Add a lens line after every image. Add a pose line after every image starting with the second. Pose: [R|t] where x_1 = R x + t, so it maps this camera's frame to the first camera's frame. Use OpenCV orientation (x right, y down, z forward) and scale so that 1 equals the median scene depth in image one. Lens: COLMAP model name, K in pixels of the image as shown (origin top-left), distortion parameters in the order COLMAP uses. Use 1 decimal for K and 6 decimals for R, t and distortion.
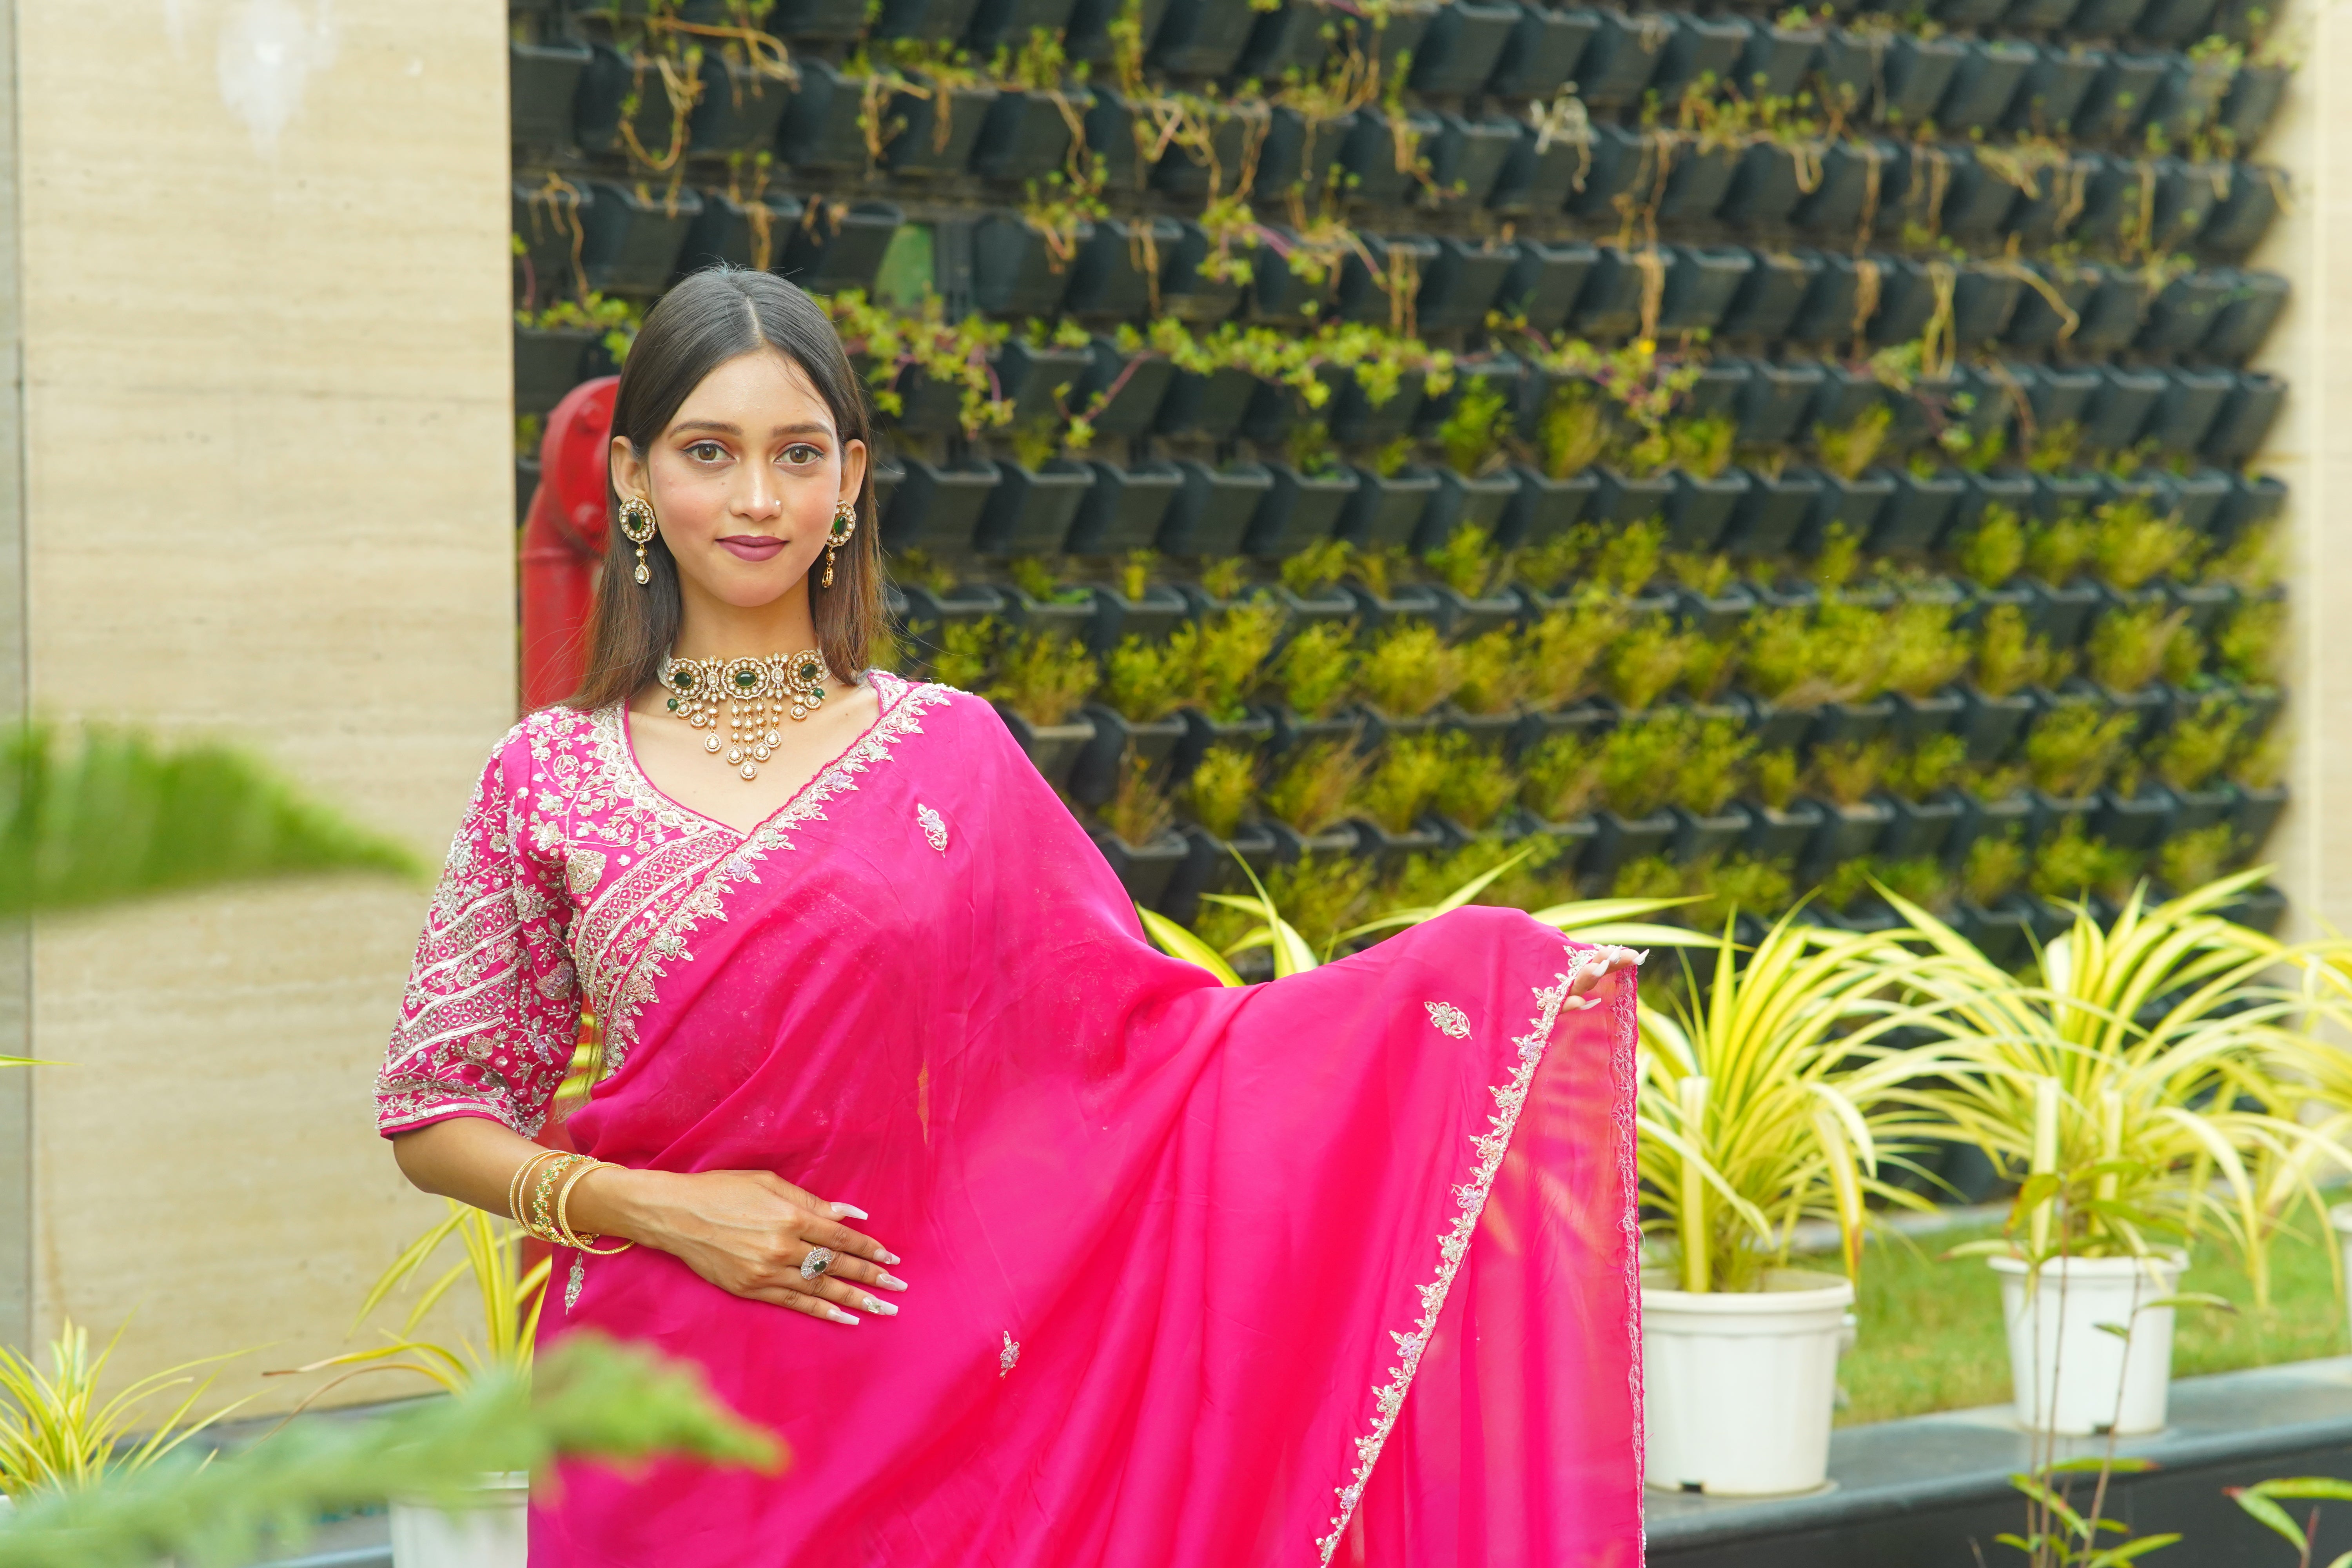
lens RADIAL K [[5955.9, 0, 1178.1], [0, 5955.9, 797.0], [0, 0, 1]] dist [0.480110, 0.000000]
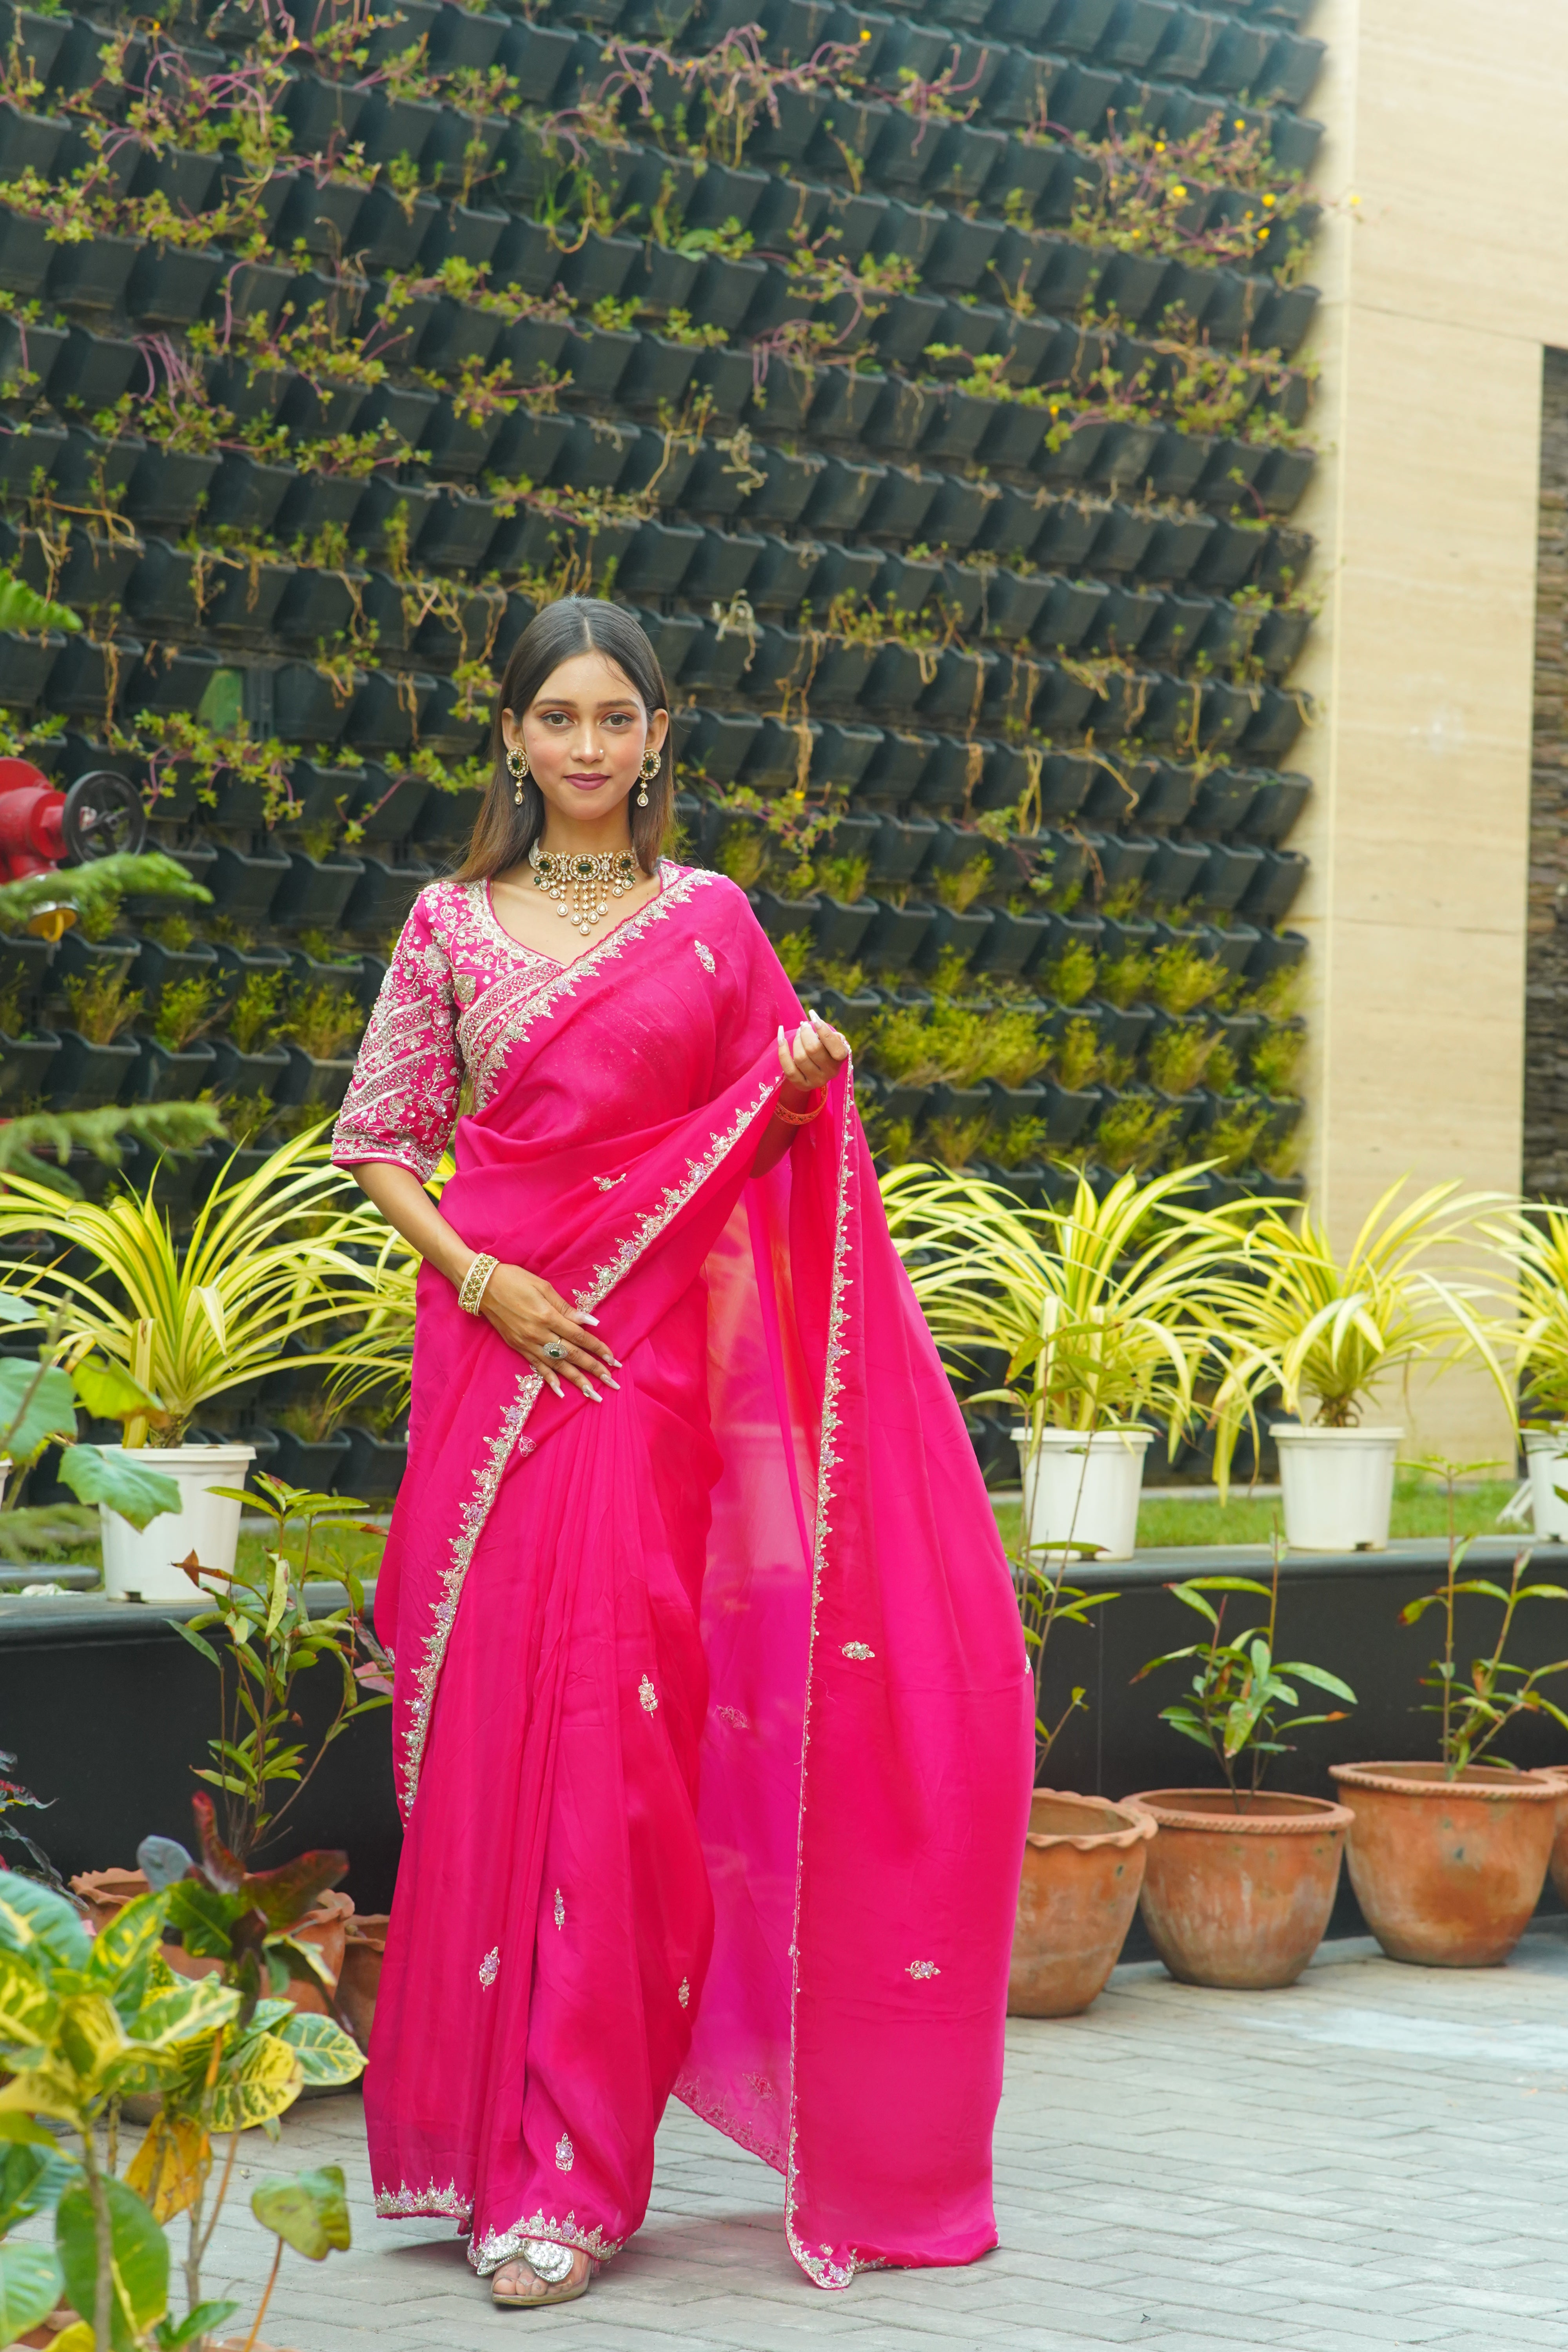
lens RADIAL K [[5955.9, 0, 799.5], [0, 5955.9, 1168.3], [0, 0, 1]] dist [0.480110, 0.000000]
pose [[0.998026, 0.024485, 0.057834, 0.006424], [-0.021841, 0.998706, -0.045917, 0.066546], [-0.058884, 0.044563, 0.997270, -0.286798]]
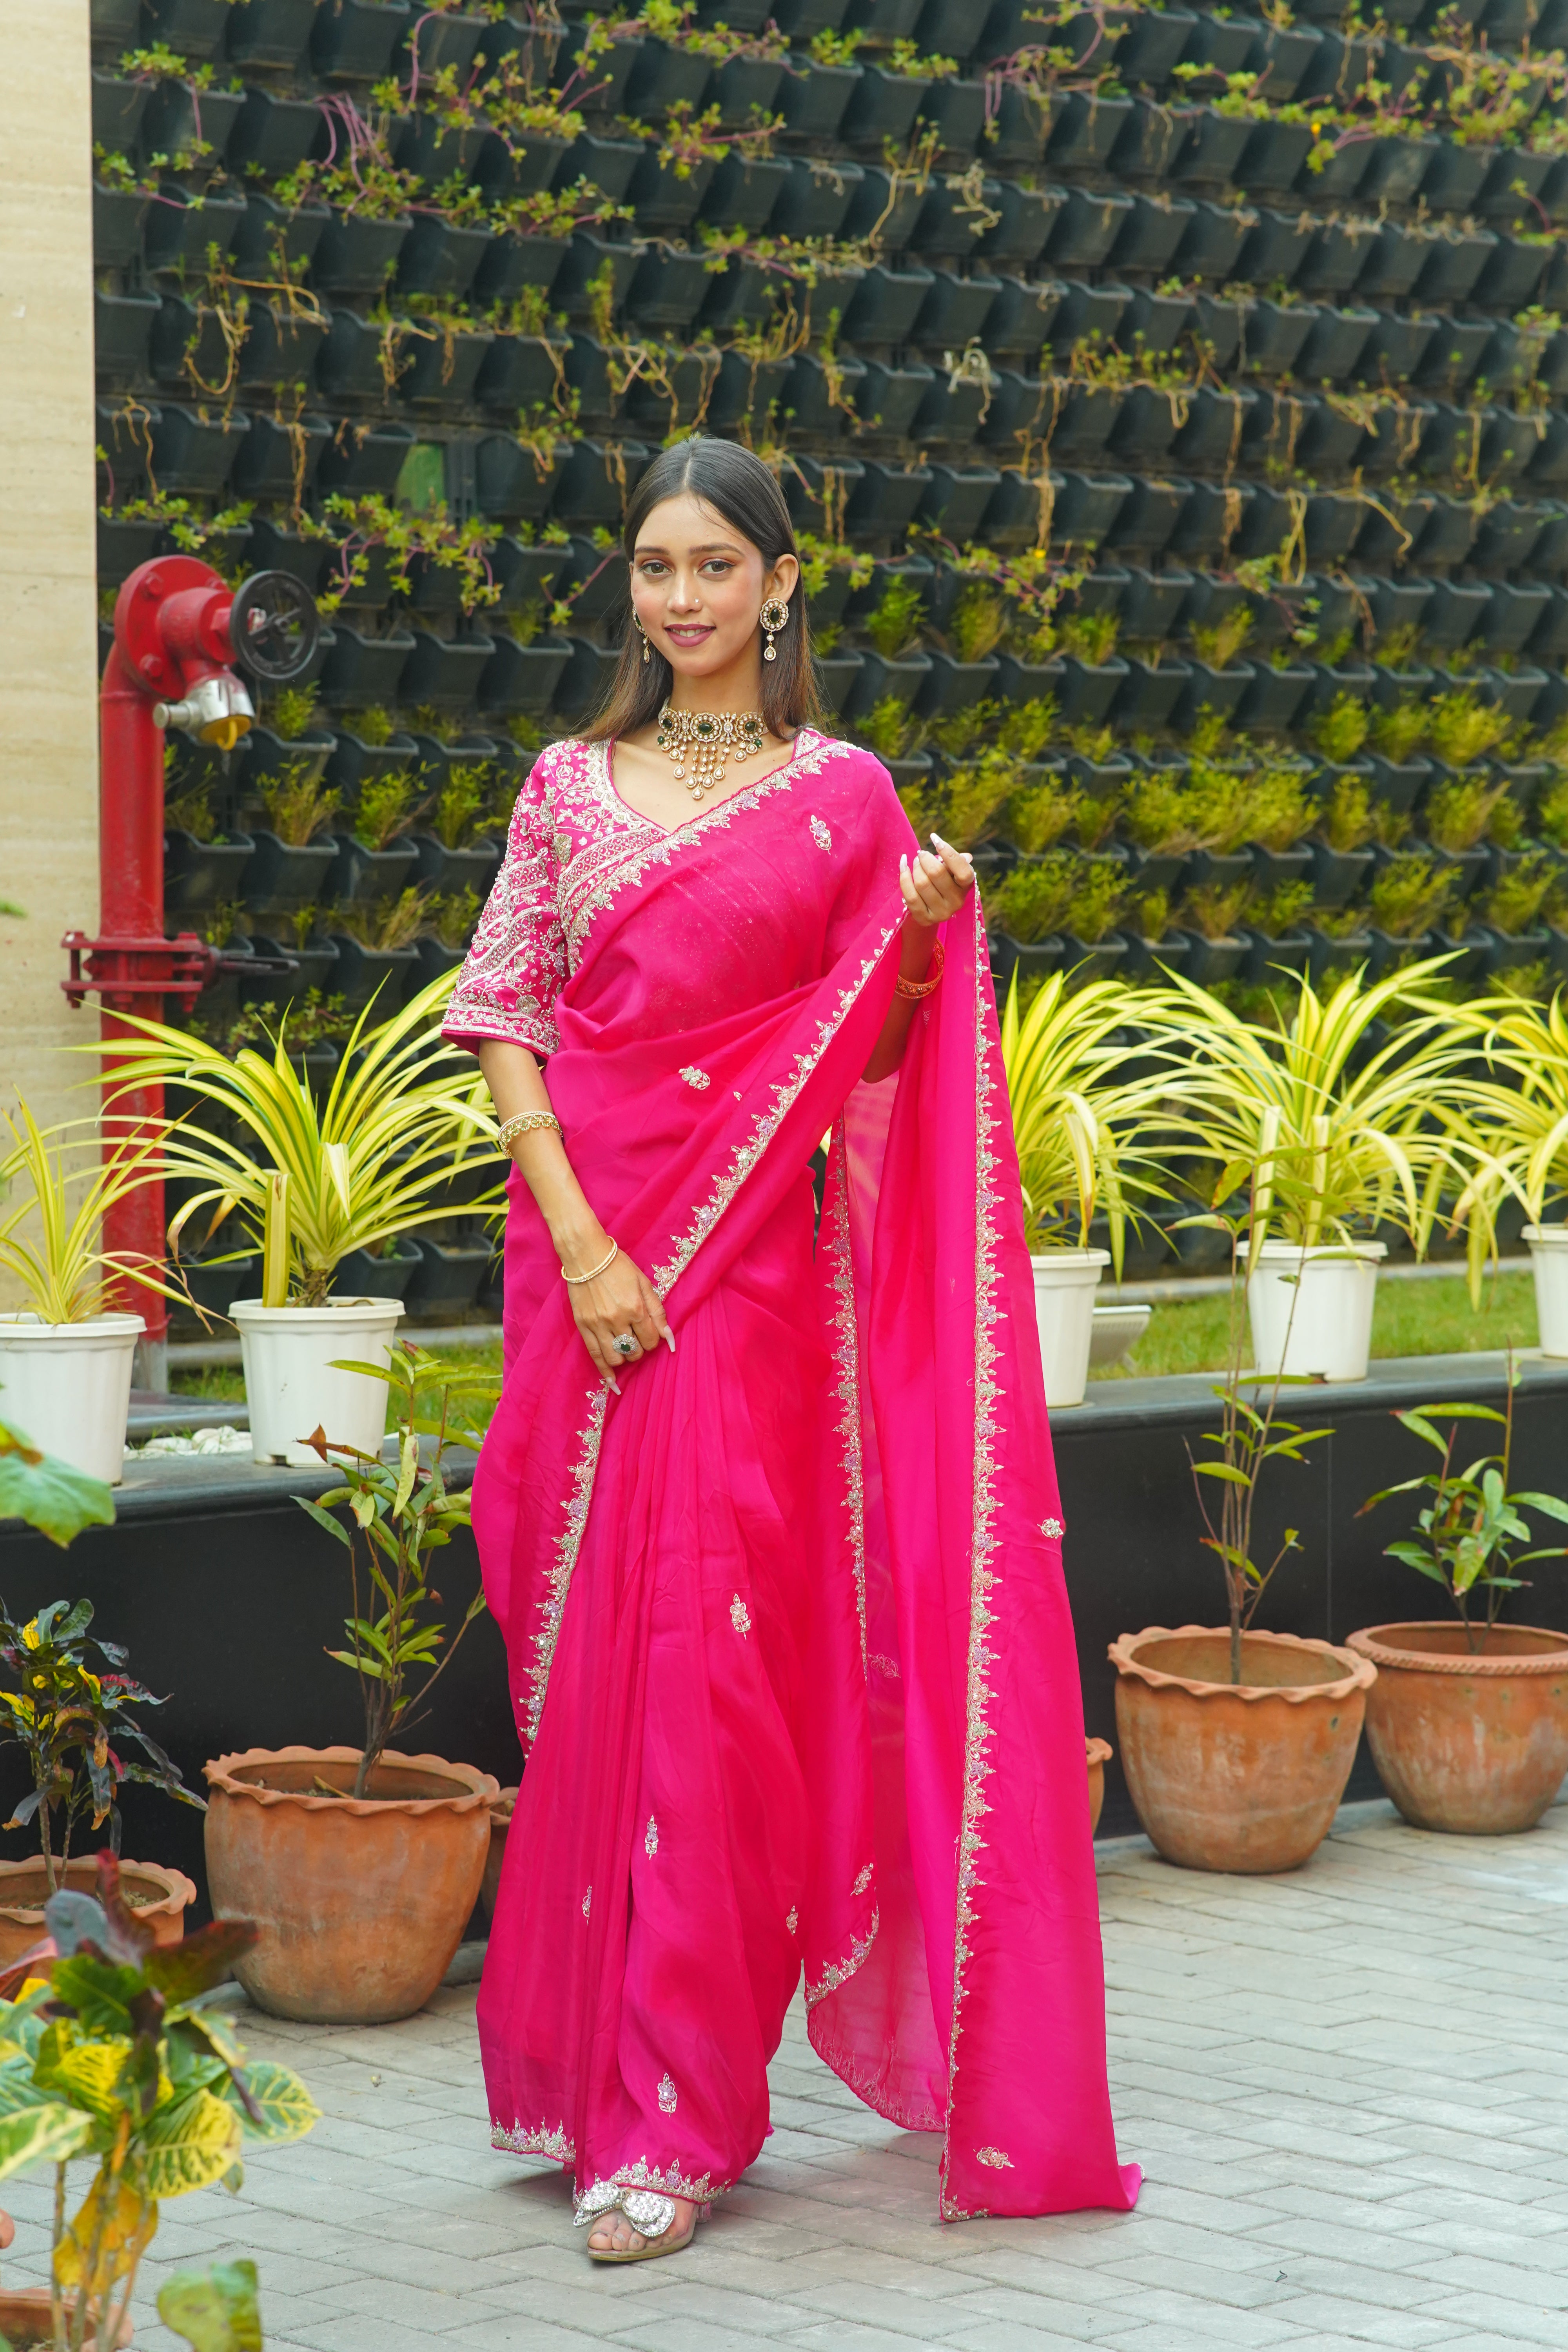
lens RADIAL K [[5955.9, 0, 786.3], [0, 5955.9, 1154.3], [0, 0, 1]] dist [0.480110, 0.000000]
pose [[0.999831, 0.007802, -0.016642, 0.049892], [-0.007604, 0.999900, 0.011934, 0.034875], [0.016733, -0.011806, 0.999790, -0.236607]]
